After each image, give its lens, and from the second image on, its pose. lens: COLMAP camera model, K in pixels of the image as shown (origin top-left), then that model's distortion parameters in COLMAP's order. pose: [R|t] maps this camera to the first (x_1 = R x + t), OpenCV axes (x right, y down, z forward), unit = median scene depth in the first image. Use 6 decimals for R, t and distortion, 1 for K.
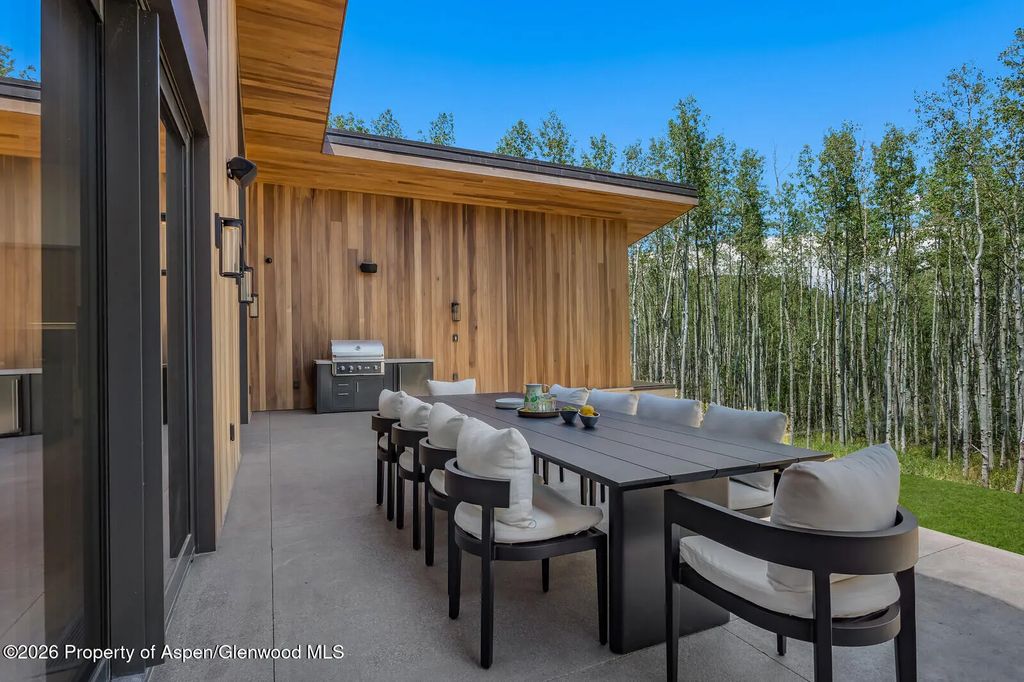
lens RADIAL K [[521.9, 0, 510.6], [0, 521.9, 342.7], [0, 0, 1]] dist [-0.015406, 0.000196]
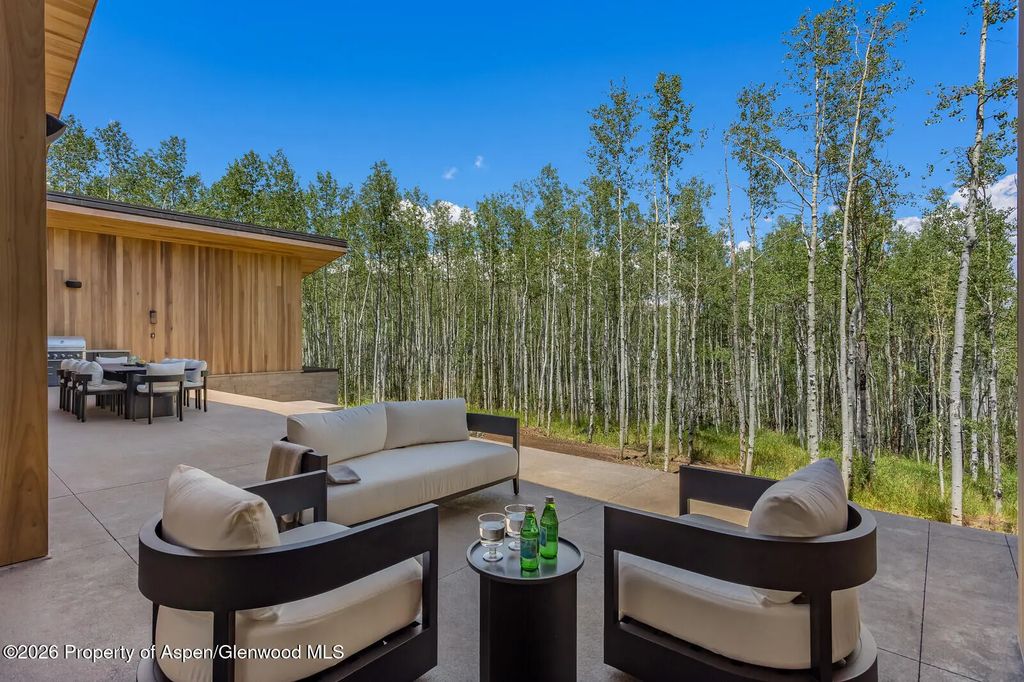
lens RADIAL K [[500.8, 0, 514.1], [0, 500.8, 340.1], [0, 0, 1]] dist [0.011094, 0.000523]
pose [[0.912887, 0.011262, 0.408057, 0.233034], [-0.011922, 0.999929, -0.000926, -0.006934], [-0.408038, -0.004020, 0.912956, -0.657270]]
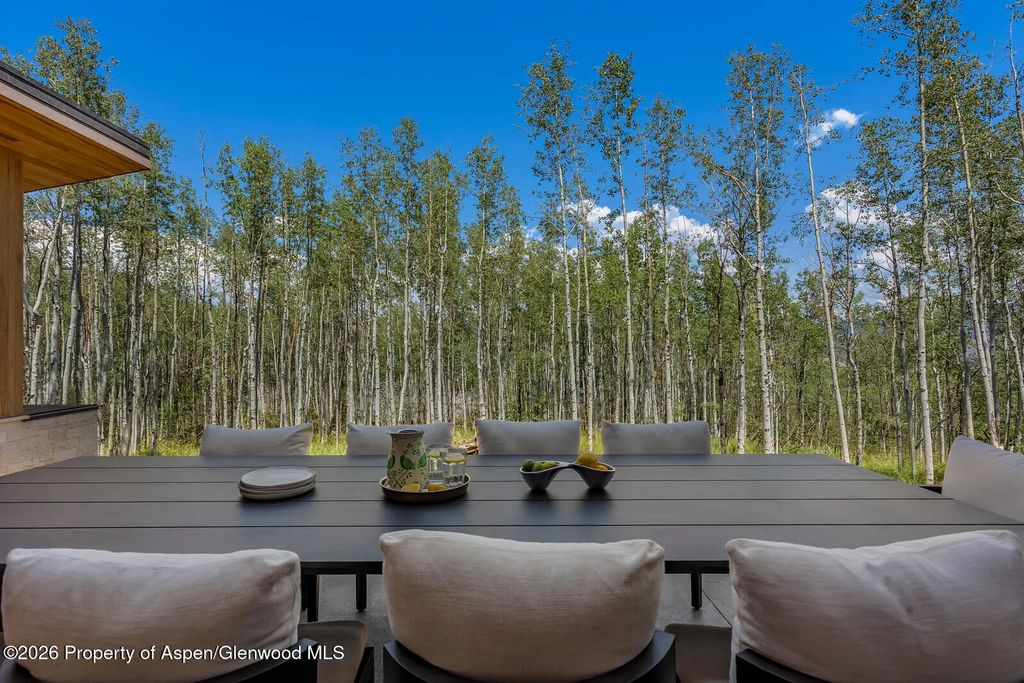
lens RADIAL K [[500.8, 0, 506.4], [0, 500.8, 339.0], [0, 0, 1]] dist [0.011094, 0.000523]
pose [[0.412677, 0.020608, 0.910644, -0.123173], [-0.005497, 0.999782, -0.020134, 0.001285], [-0.910861, 0.003303, 0.412701, 0.249973]]
